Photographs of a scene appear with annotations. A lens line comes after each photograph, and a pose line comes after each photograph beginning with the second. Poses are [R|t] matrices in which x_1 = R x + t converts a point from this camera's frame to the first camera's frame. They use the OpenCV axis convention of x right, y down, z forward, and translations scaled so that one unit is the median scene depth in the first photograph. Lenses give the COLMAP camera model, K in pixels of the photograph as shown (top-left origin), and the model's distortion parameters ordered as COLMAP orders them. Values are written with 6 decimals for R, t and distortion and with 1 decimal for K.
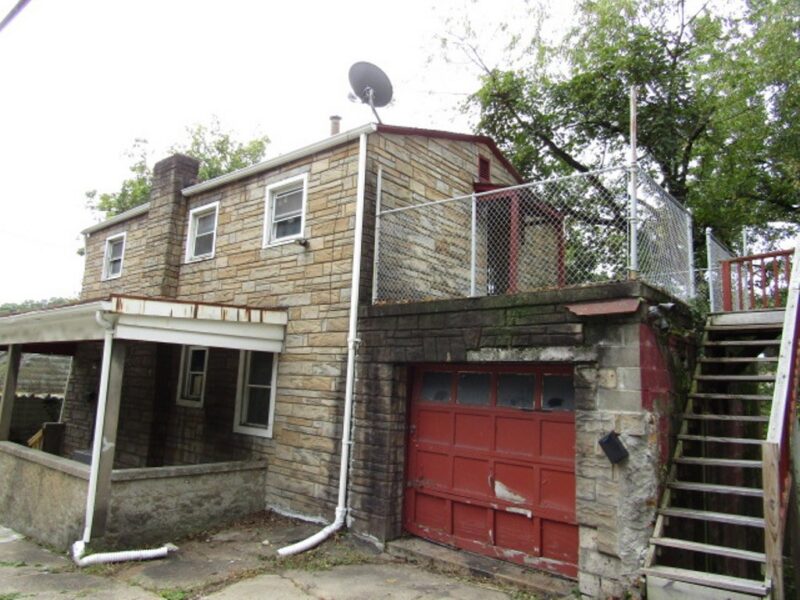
lens RADIAL K [[567.0, 0, 400.0], [0, 567.0, 300.0], [0, 0, 1]] dist [-0.019708, 0.002161]
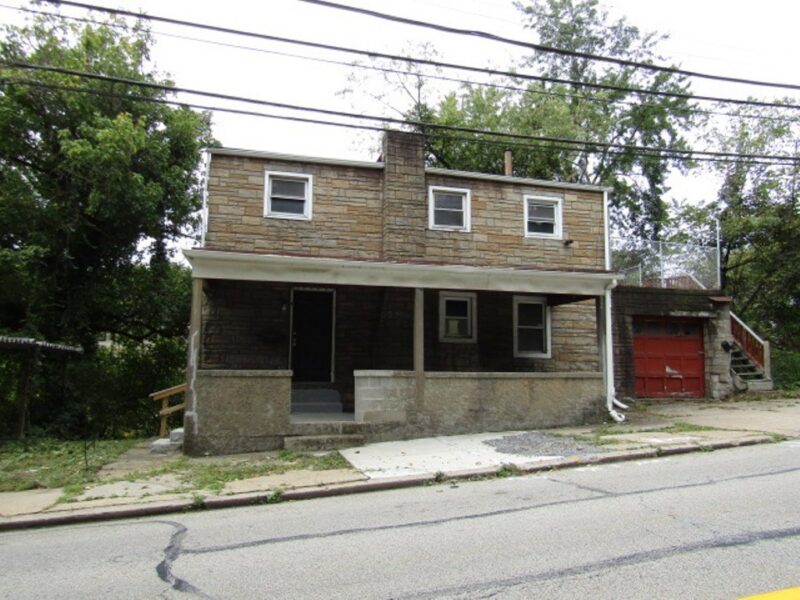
lens RADIAL K [[567.0, 0, 400.0], [0, 567.0, 300.0], [0, 0, 1]] dist [-0.019708, 0.002161]
pose [[0.576792, 0.058253, 0.814812, -1.969744], [-0.109927, 0.993917, 0.006758, 0.121821], [-0.809461, -0.093468, 0.579687, 0.449523]]
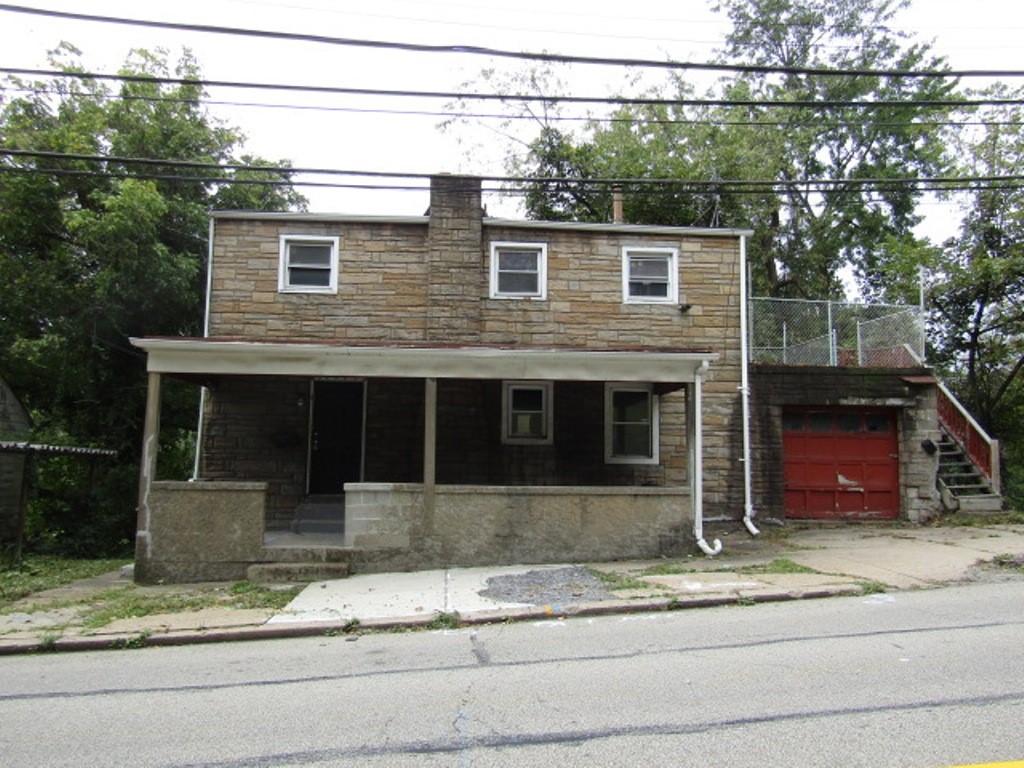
lens RADIAL K [[725.8, 0, 512.0], [0, 725.8, 384.0], [0, 0, 1]] dist [-0.019708, 0.002161]
pose [[0.715241, 0.038492, 0.697817, -1.677711], [-0.089076, 0.995360, 0.036396, 0.044810], [-0.693178, -0.088191, 0.715351, 0.118954]]
